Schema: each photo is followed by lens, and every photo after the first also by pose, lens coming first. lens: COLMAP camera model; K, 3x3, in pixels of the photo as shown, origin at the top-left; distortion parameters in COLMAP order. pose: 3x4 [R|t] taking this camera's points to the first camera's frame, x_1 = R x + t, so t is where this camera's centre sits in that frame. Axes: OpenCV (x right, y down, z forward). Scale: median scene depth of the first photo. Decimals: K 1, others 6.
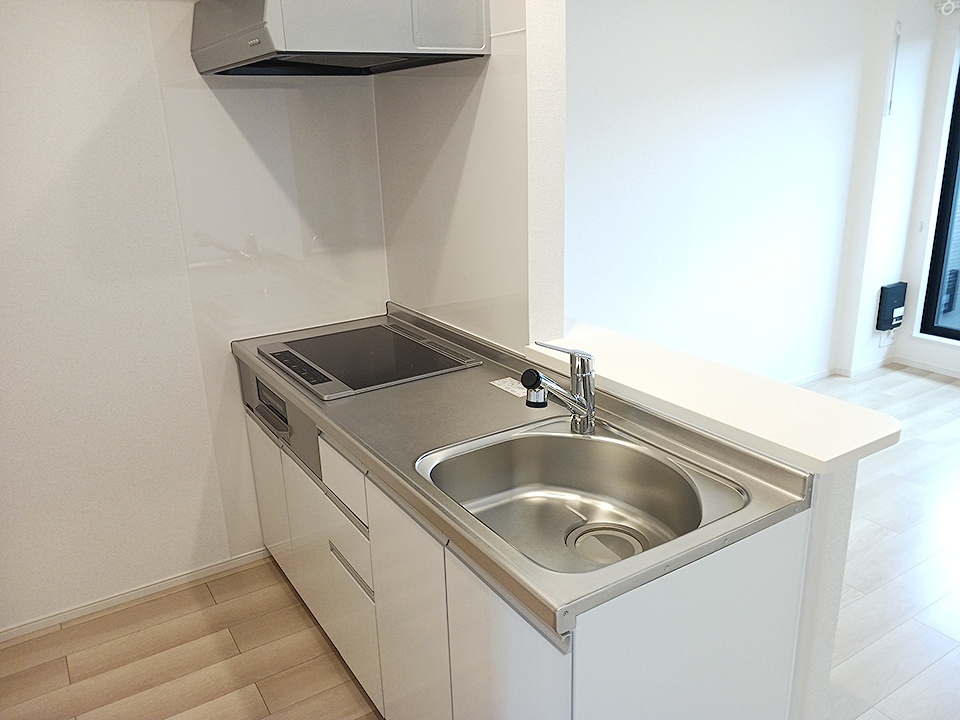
lens RADIAL K [[755.1, 0, 480.5], [0, 755.1, 361.1], [0, 0, 1]] dist [0.011745, 0.001655]
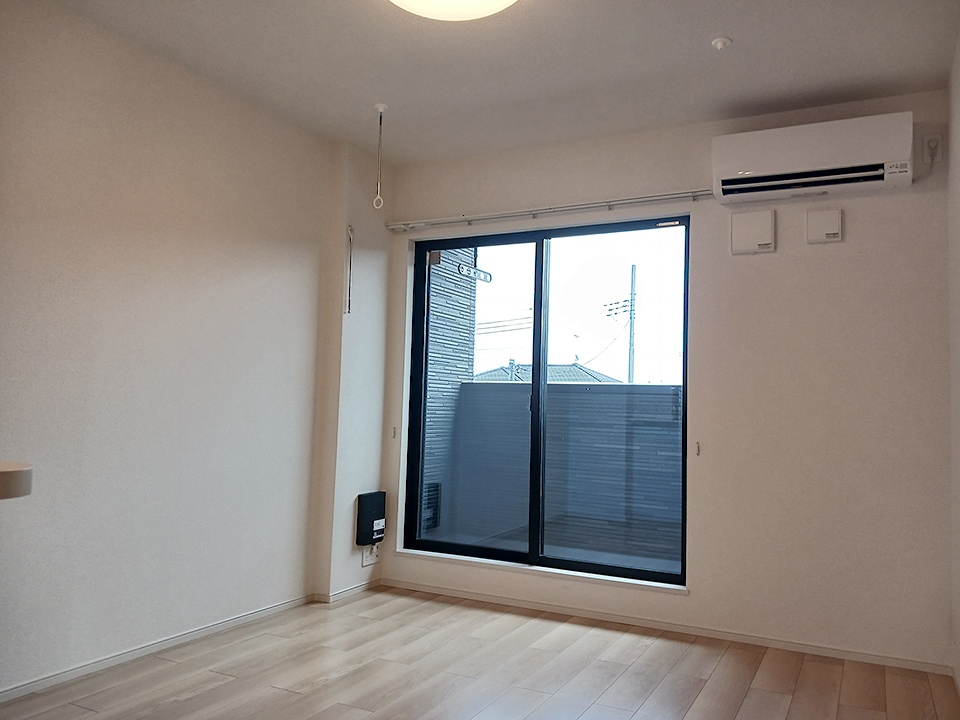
lens RADIAL K [[755.1, 0, 478.6], [0, 755.1, 358.7], [0, 0, 1]] dist [0.011745, 0.001655]
pose [[0.868191, 0.091616, 0.487700, 0.195721], [0.097476, 0.932176, -0.348635, 0.077292], [-0.486563, 0.350221, 0.800376, 0.147868]]
